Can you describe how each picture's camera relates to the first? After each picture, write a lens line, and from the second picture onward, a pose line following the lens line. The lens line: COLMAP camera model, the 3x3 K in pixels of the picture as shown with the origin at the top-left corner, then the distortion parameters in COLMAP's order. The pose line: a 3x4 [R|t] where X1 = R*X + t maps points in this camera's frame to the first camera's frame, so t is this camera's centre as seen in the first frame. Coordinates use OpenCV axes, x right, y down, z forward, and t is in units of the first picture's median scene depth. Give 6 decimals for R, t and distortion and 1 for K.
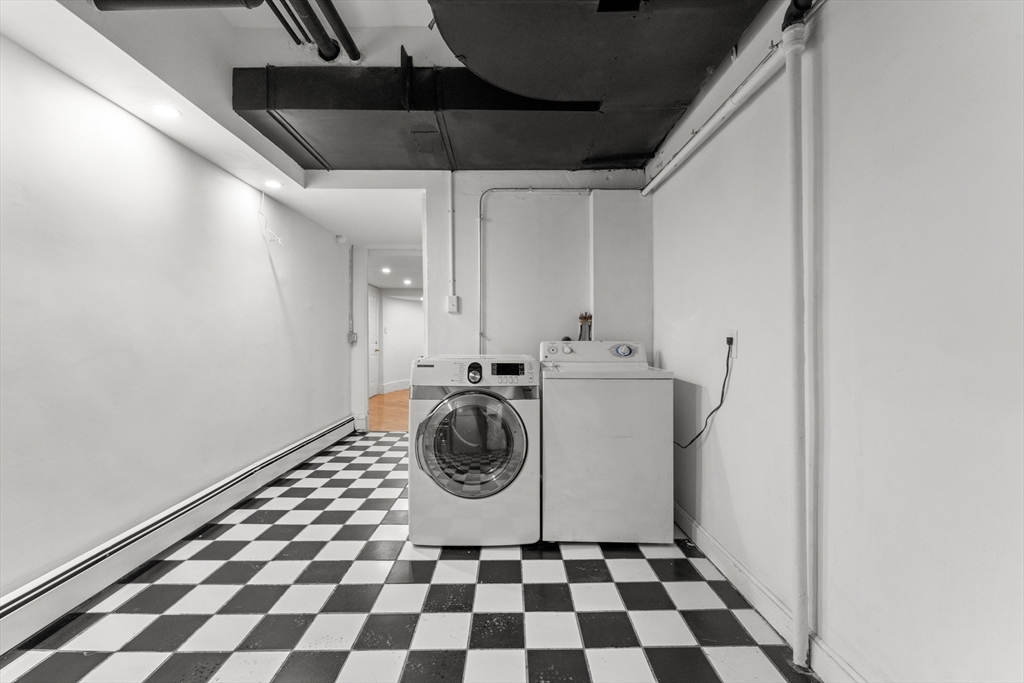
lens RADIAL K [[435.9, 0, 510.6], [0, 435.9, 339.7], [0, 0, 1]] dist [0.000335, 0.000009]
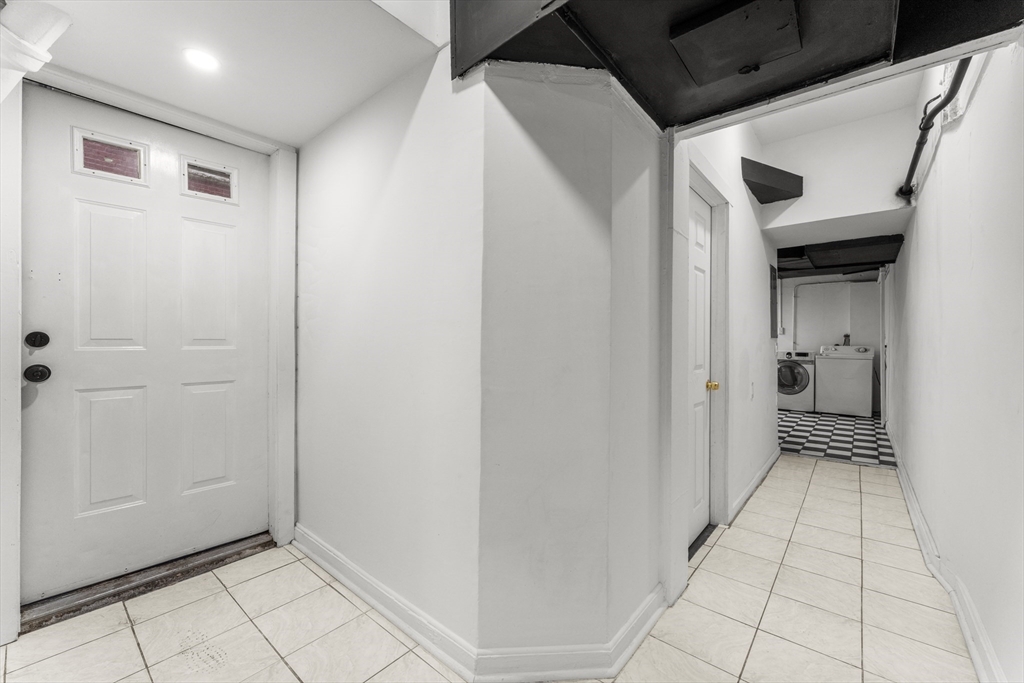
lens RADIAL K [[412.0, 0, 511.6], [0, 412.0, 341.6], [0, 0, 1]] dist [0.001747, 0.000067]
pose [[0.759281, 0.008099, -0.650712, 0.276788], [-0.006656, 0.999967, 0.004680, -0.020341], [0.650729, 0.000777, 0.759310, -2.131490]]
